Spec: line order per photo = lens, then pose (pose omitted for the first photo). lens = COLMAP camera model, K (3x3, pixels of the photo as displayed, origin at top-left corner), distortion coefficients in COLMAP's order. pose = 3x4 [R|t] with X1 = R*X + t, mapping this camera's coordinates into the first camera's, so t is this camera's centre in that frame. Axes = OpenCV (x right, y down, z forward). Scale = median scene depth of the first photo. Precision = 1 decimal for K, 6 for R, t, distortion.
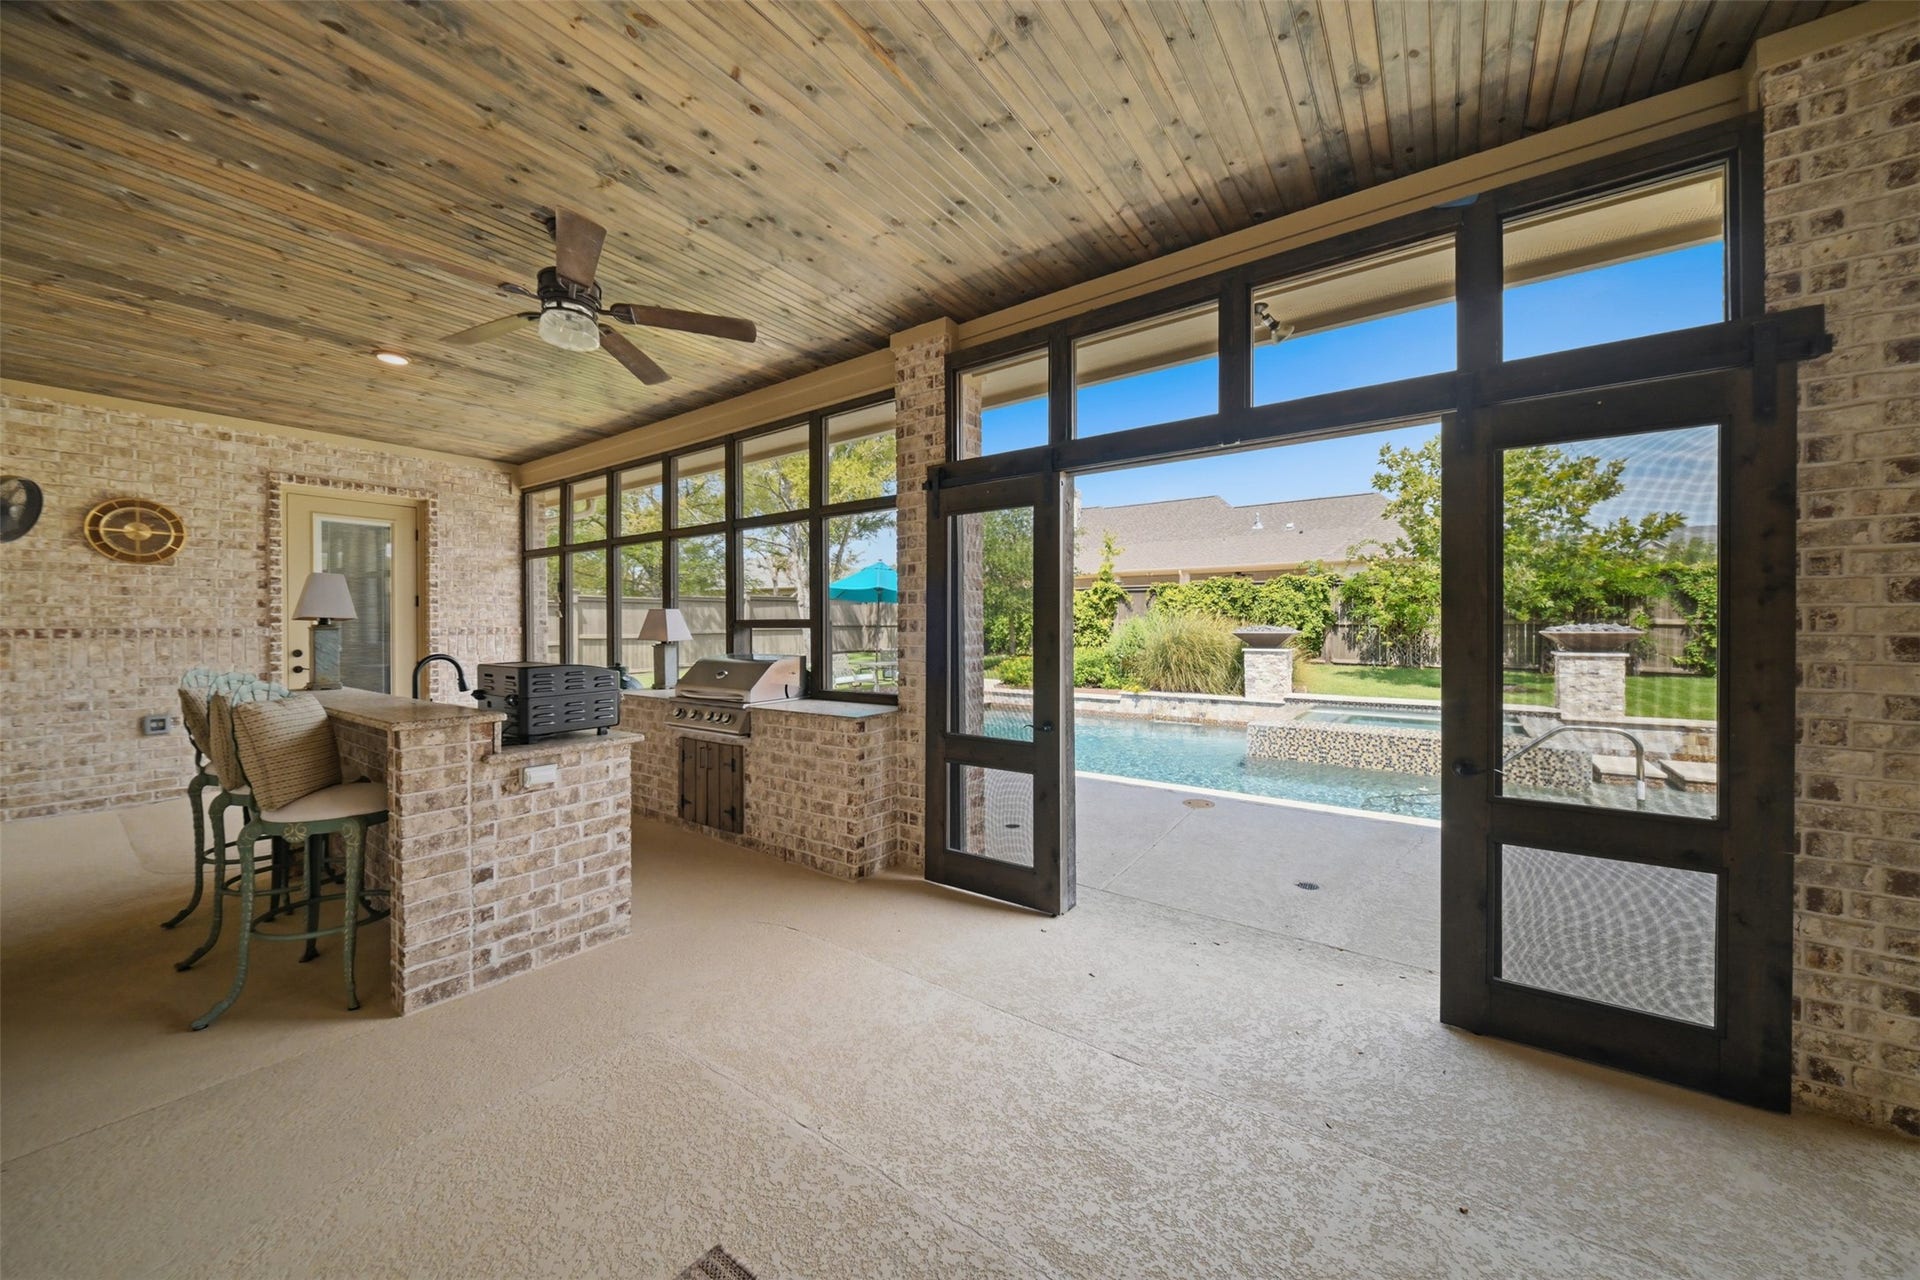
lens RADIAL K [[677.0, 0, 951.6], [0, 677.0, 635.6], [0, 0, 1]] dist [0.005639, -0.002375]
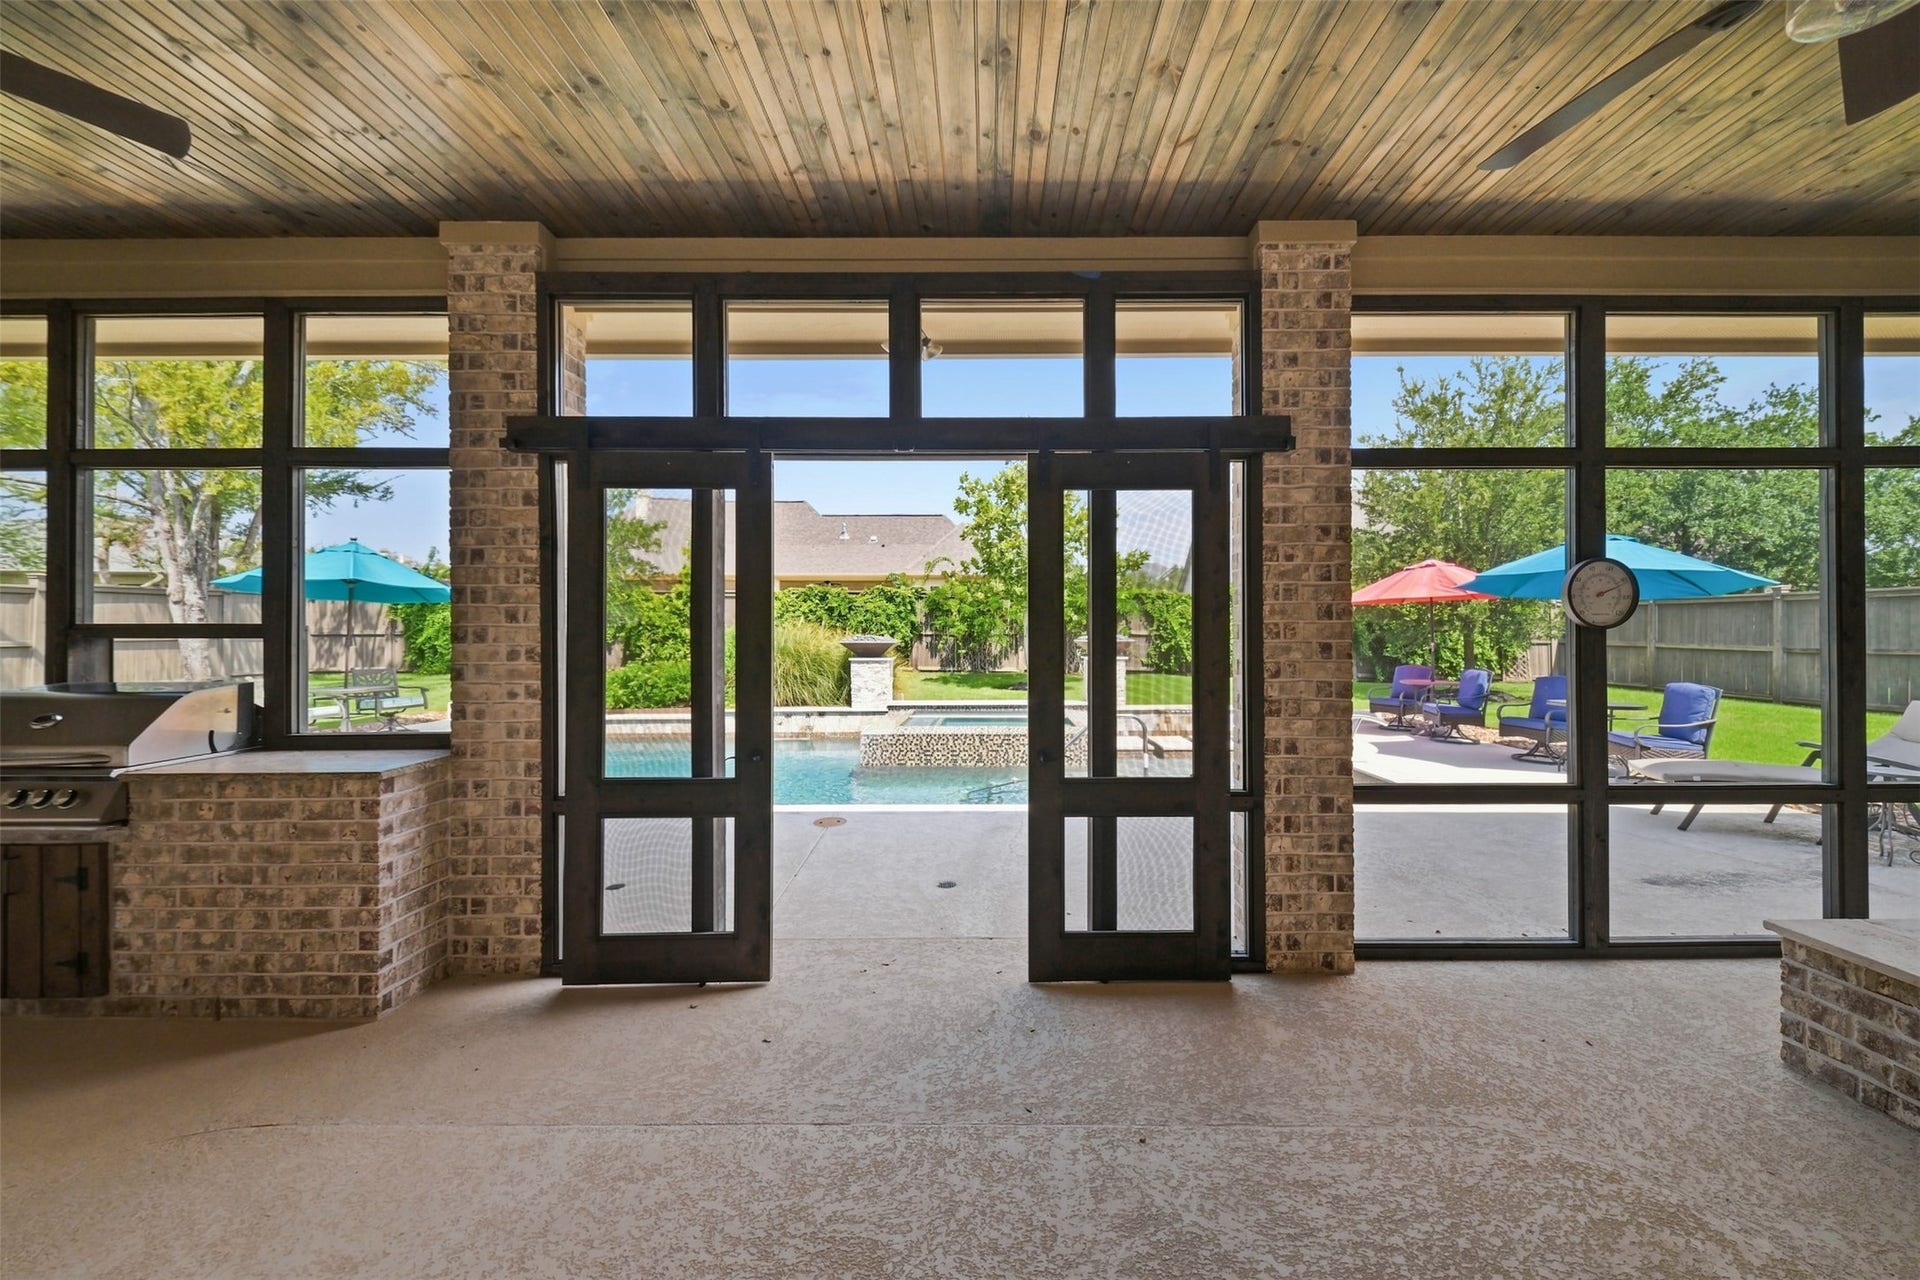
lens RADIAL K [[727.6, 0, 1000.3], [0, 727.6, 635.4], [0, 0, 1]] dist [0.010805, -0.002937]
pose [[0.807868, 0.001017, 0.589363, -0.097391], [0.007346, 0.999903, -0.011795, -0.000276], [-0.589318, 0.013858, 0.807782, 0.068170]]
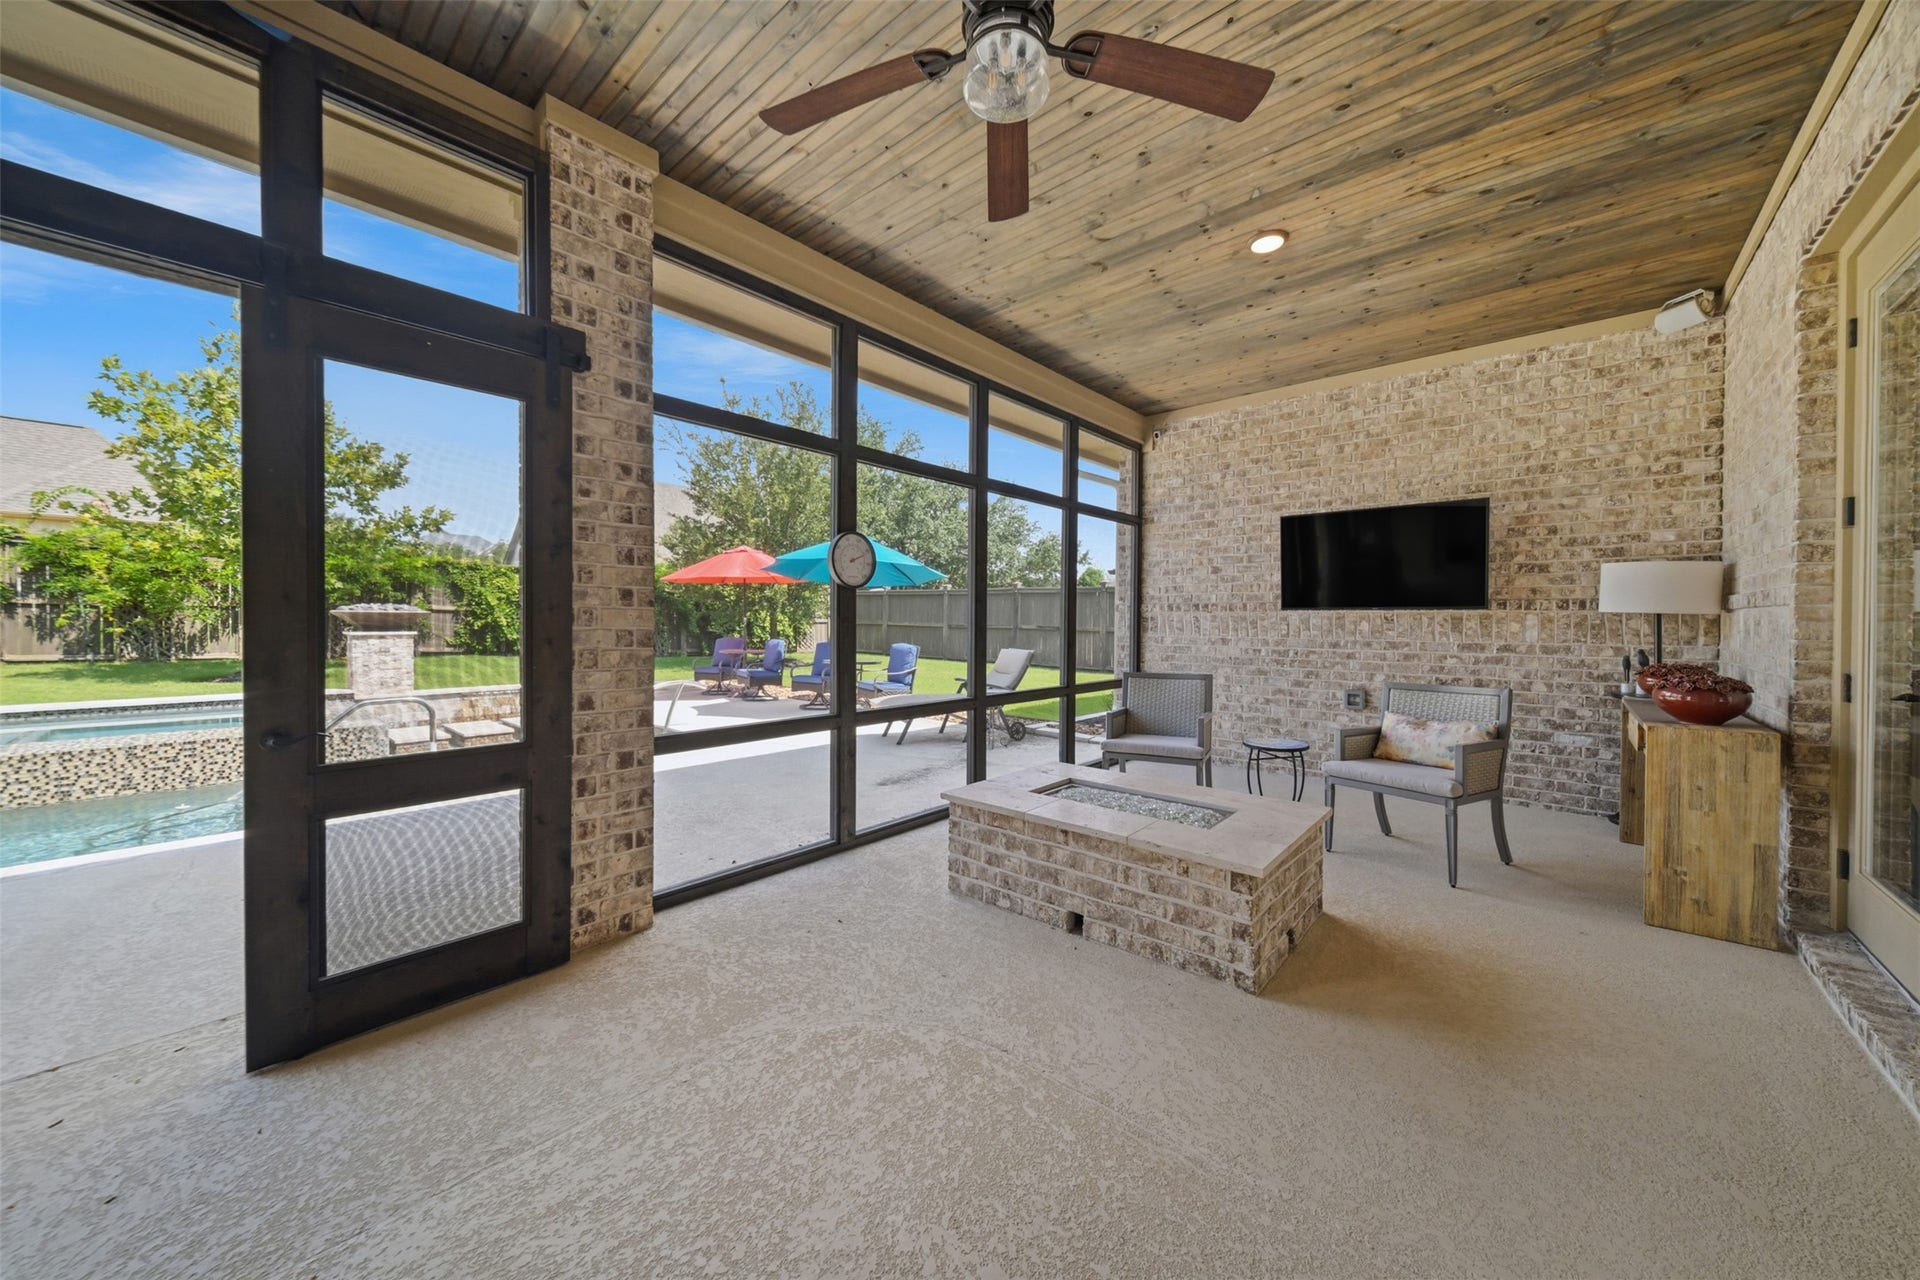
lens RADIAL K [[677.0, 0, 958.5], [0, 677.0, 627.1], [0, 0, 1]] dist [0.005639, -0.002375]
pose [[0.105312, -0.009489, 0.994394, 0.032537], [0.001827, 0.999955, 0.009348, 0.046353], [-0.994438, 0.000832, 0.105325, 0.093810]]
